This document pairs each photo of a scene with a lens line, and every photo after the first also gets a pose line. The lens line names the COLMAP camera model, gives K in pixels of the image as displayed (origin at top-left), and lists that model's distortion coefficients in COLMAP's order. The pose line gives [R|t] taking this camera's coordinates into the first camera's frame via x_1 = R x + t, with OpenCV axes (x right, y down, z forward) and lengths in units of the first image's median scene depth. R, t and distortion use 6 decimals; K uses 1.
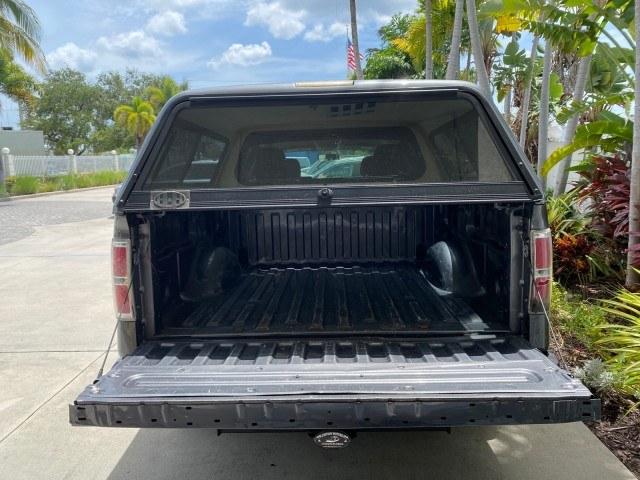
lens RADIAL K [[494.9, 0, 319.5], [0, 494.9, 238.0], [0, 0, 1]] dist [0.014266, -0.010389]
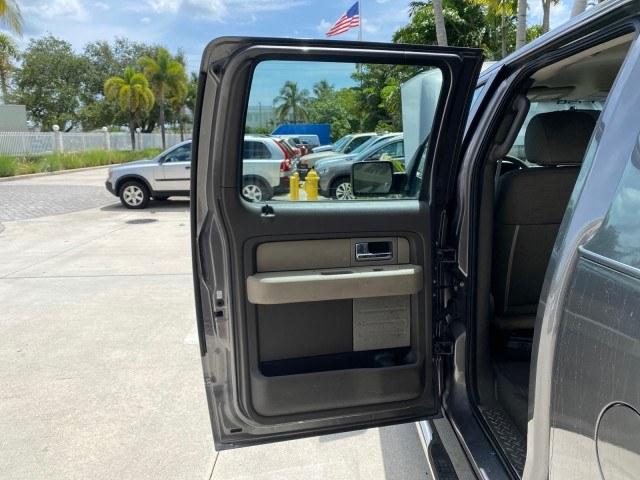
lens RADIAL K [[494.9, 0, 320.3], [0, 494.9, 240.2], [0, 0, 1]] dist [0.014266, -0.010389]
pose [[0.999870, 0.000327, 0.016120, -0.120497], [-0.001027, 0.999056, 0.043438, -0.034727], [-0.016090, -0.043449, 0.998926, 0.273355]]
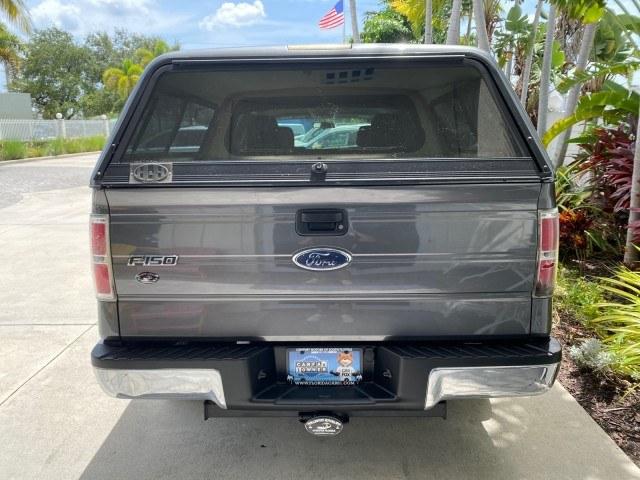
lens RADIAL K [[494.9, 0, 320.3], [0, 494.9, 239.4], [0, 0, 1]] dist [0.014266, -0.010389]
pose [[0.999859, 0.009445, 0.013856, 0.000359], [-0.010341, 0.997762, 0.066067, -0.003263], [-0.013201, -0.066201, 0.997719, 0.011884]]
